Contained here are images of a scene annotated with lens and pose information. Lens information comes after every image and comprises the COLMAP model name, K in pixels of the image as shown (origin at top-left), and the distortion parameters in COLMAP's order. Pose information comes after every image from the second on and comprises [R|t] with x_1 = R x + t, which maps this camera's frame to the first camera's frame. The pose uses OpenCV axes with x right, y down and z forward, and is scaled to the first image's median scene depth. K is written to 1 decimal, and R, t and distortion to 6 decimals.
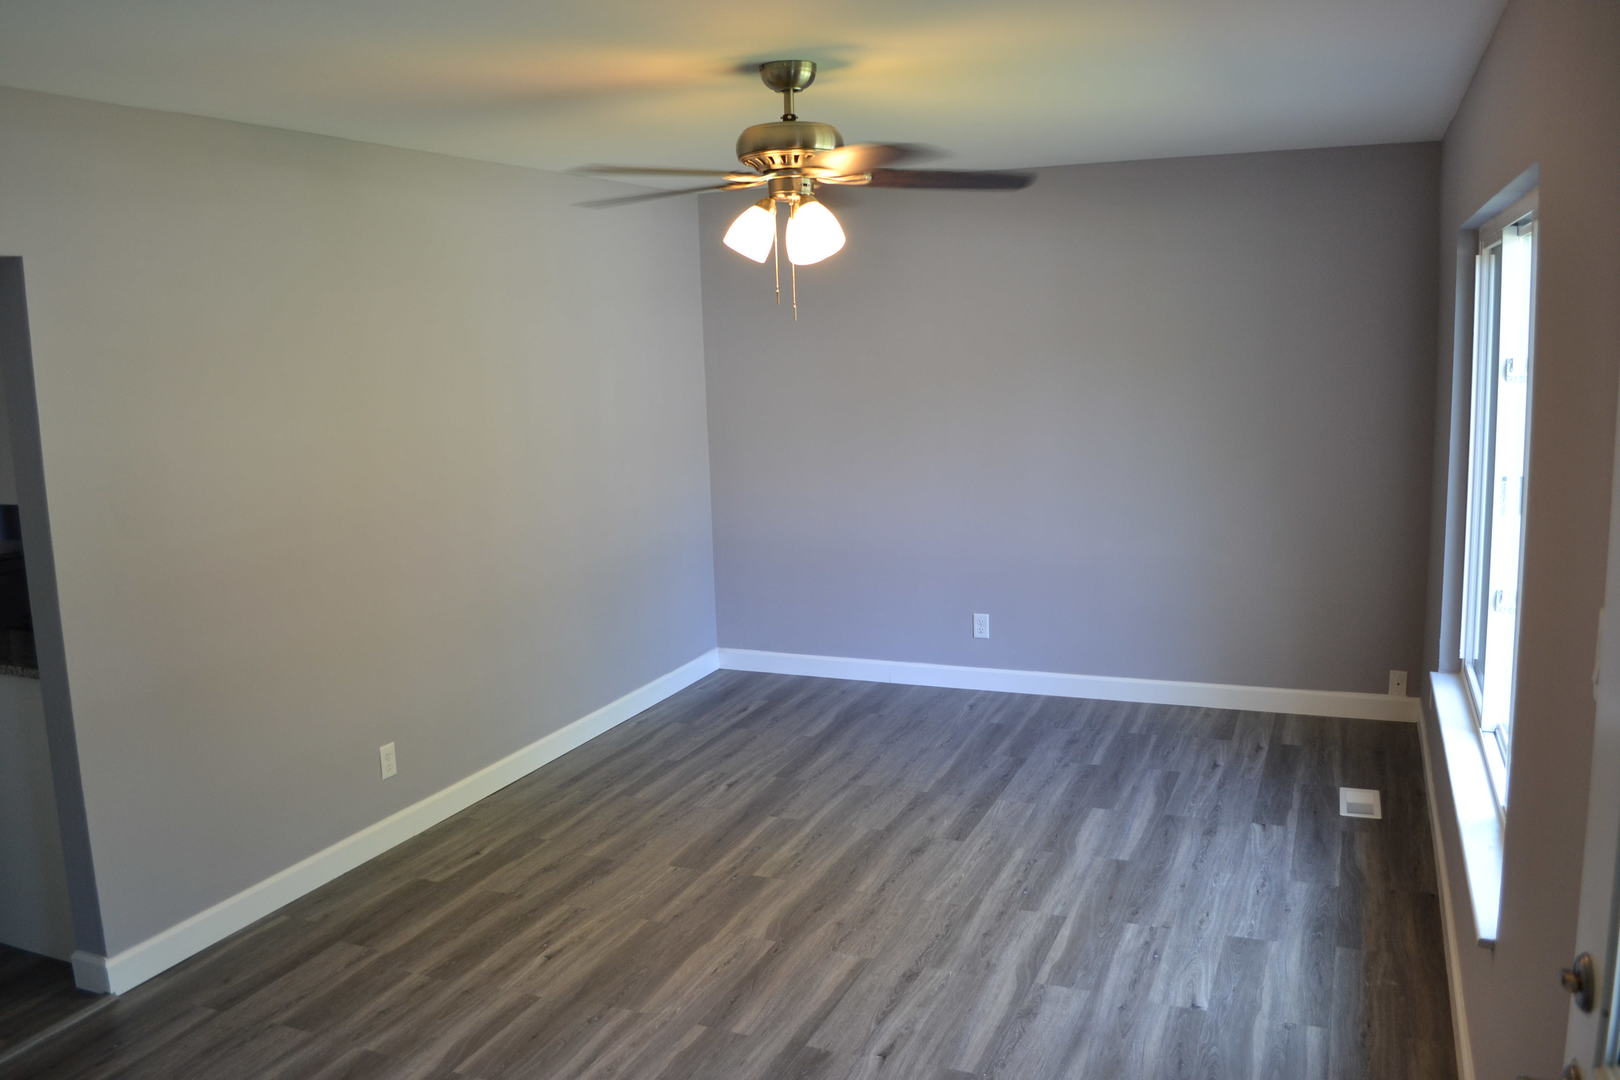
lens RADIAL K [[1283.0, 0, 808.3], [0, 1283.0, 540.8], [0, 0, 1]] dist [-0.082660, 0.012557]
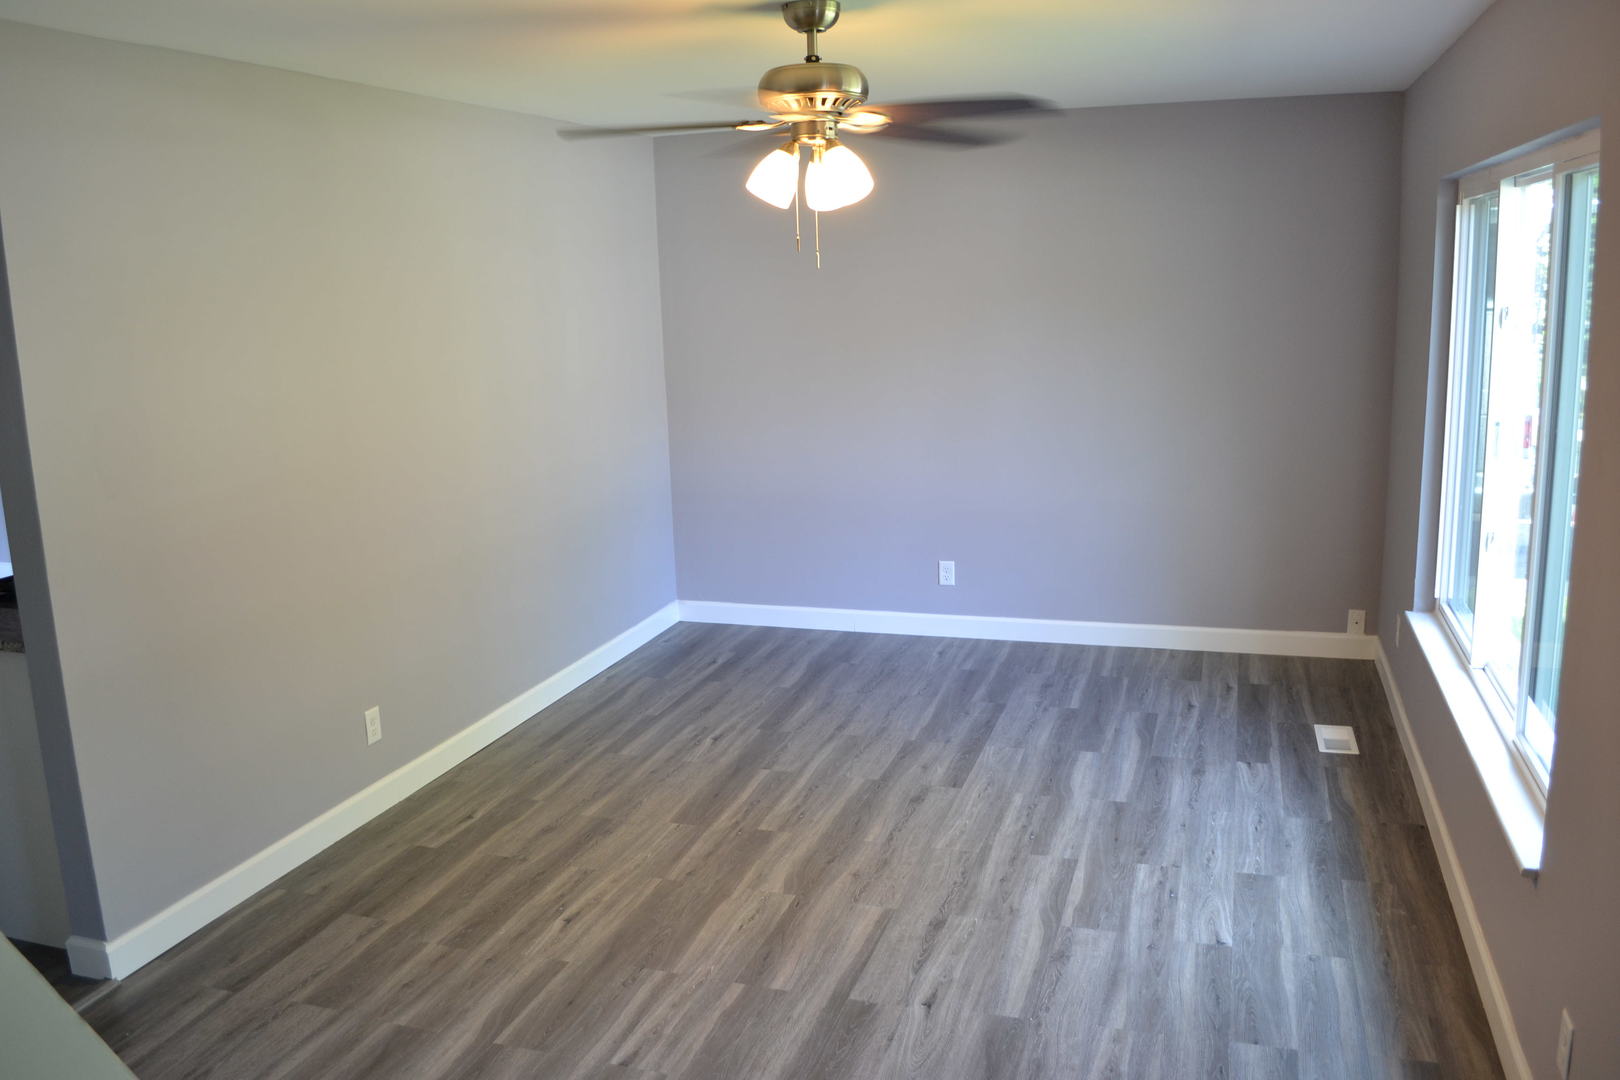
lens RADIAL K [[1283.0, 0, 810.2], [0, 1283.0, 535.9], [0, 0, 1]] dist [-0.082660, 0.012557]
pose [[0.996388, -0.016640, 0.083274, -0.079731], [0.013518, 0.999189, 0.037916, -0.003280], [-0.083837, -0.036653, 0.995805, 0.013949]]
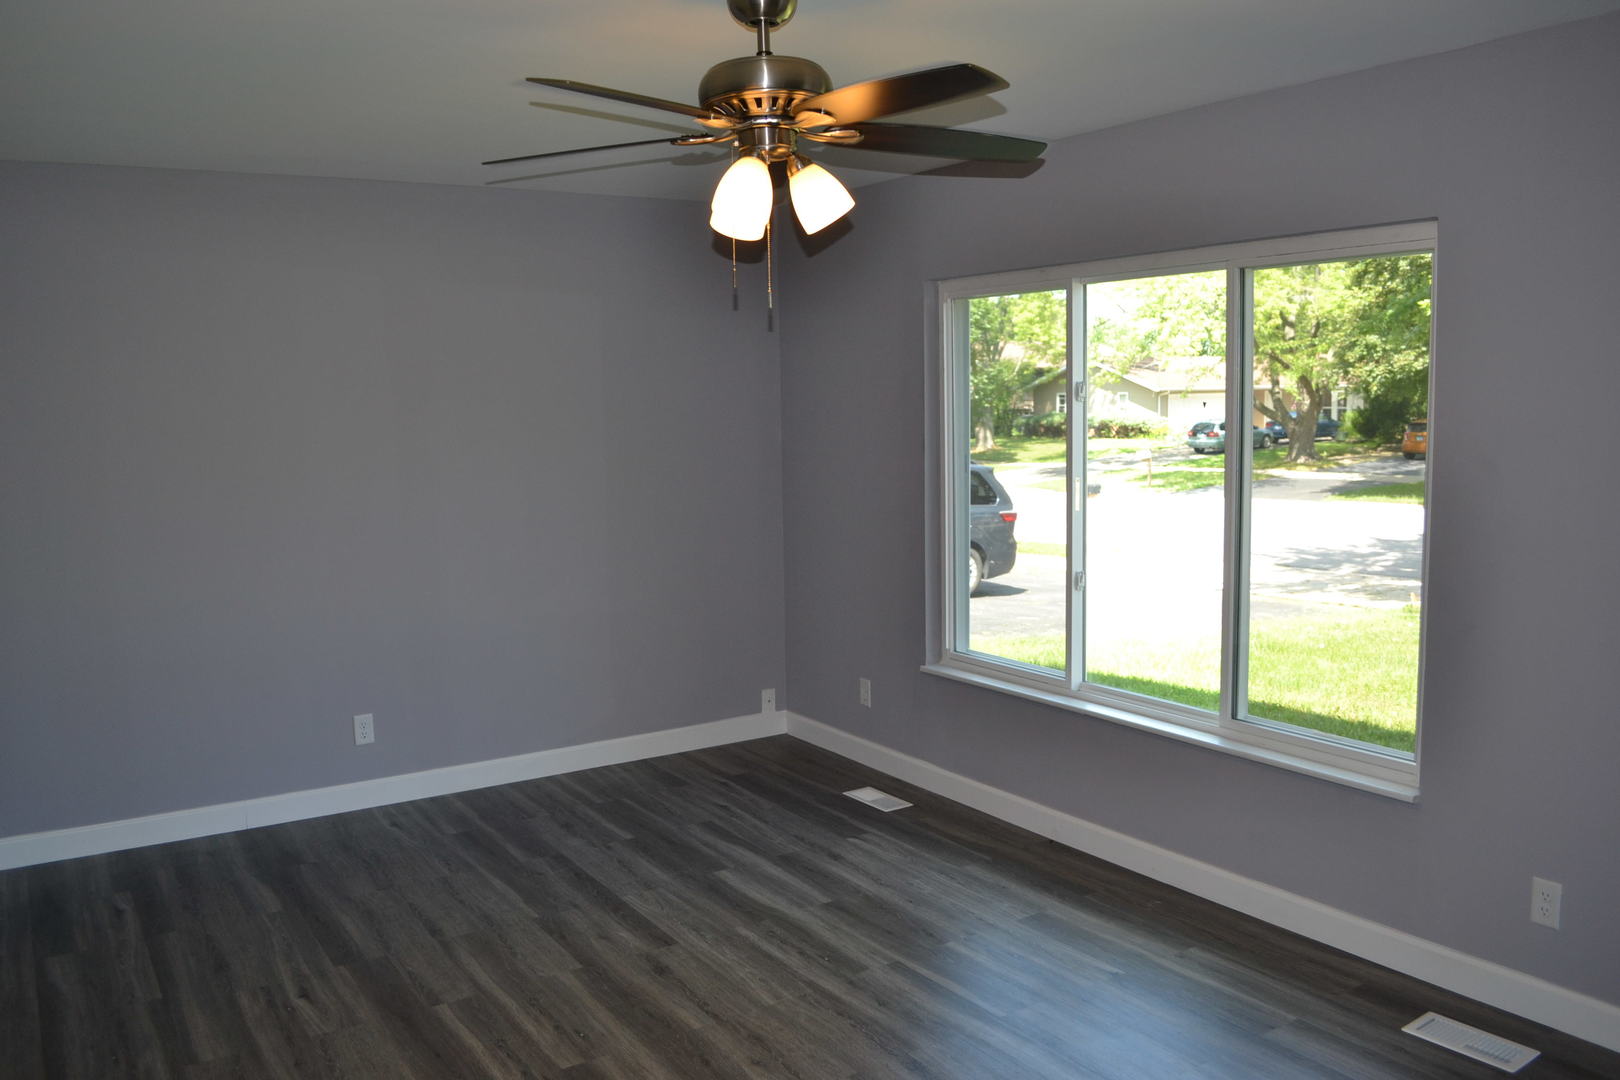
lens RADIAL K [[1283.0, 0, 812.3], [0, 1283.0, 540.9], [0, 0, 1]] dist [-0.082660, 0.012557]
pose [[0.564592, -0.071806, 0.822241, -0.523726], [0.132451, 0.991180, -0.004388, -0.016627], [-0.814673, 0.111384, 0.569123, 0.424162]]
